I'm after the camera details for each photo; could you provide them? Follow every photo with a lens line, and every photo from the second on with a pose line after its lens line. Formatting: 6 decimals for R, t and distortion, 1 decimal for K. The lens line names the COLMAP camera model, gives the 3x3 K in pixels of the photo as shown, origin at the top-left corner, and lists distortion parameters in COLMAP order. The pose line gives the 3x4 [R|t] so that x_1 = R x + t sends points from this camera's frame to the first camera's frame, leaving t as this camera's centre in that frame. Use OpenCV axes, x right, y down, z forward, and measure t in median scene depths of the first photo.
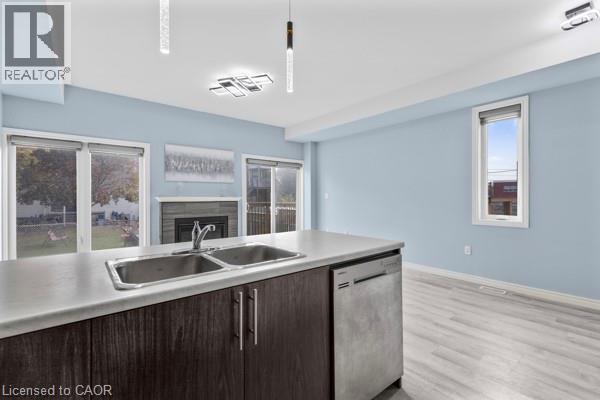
lens RADIAL K [[270.0, 0, 304.7], [0, 270.0, 197.4], [0, 0, 1]] dist [0.000239, -0.000225]
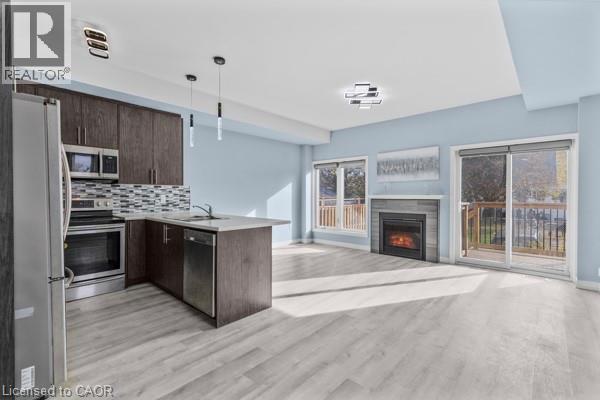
lens RADIAL K [[270.0, 0, 304.7], [0, 270.0, 197.4], [0, 0, 1]] dist [0.000239, -0.000225]
pose [[0.151533, 0.007094, -0.988427, 0.638602], [0.000442, 0.999974, 0.007245, -0.000282], [0.988452, -0.001535, 0.151526, 0.433451]]
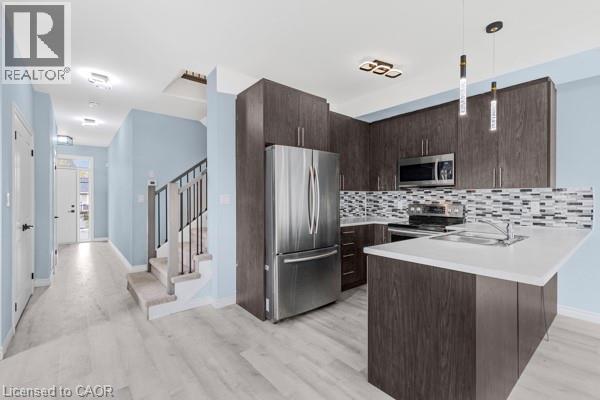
lens RADIAL K [[268.5, 0, 303.7], [0, 268.5, 199.0], [0, 0, 1]] dist [-0.001379, -0.000125]
pose [[-0.999963, -0.000443, -0.008609, 0.216115], [-0.000428, 0.999998, -0.001739, -0.007723], [0.008610, -0.001735, -0.999961, 0.719397]]
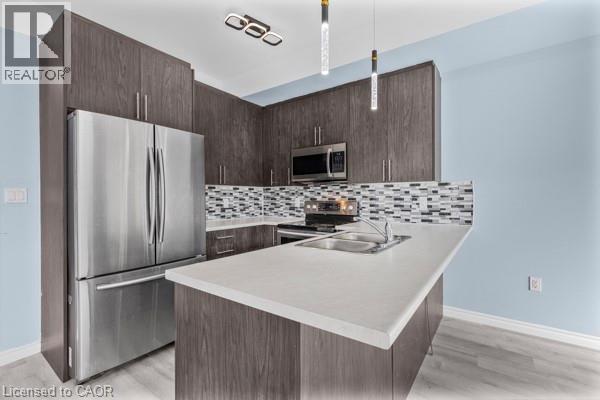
lens RADIAL K [[270.0, 0, 304.7], [0, 270.0, 197.4], [0, 0, 1]] dist [0.000239, -0.000225]
pose [[-0.963882, 0.004099, -0.266297, 0.078056], [0.005377, 0.999977, -0.004071, -0.000651], [0.266274, -0.005356, -0.963883, 0.598749]]
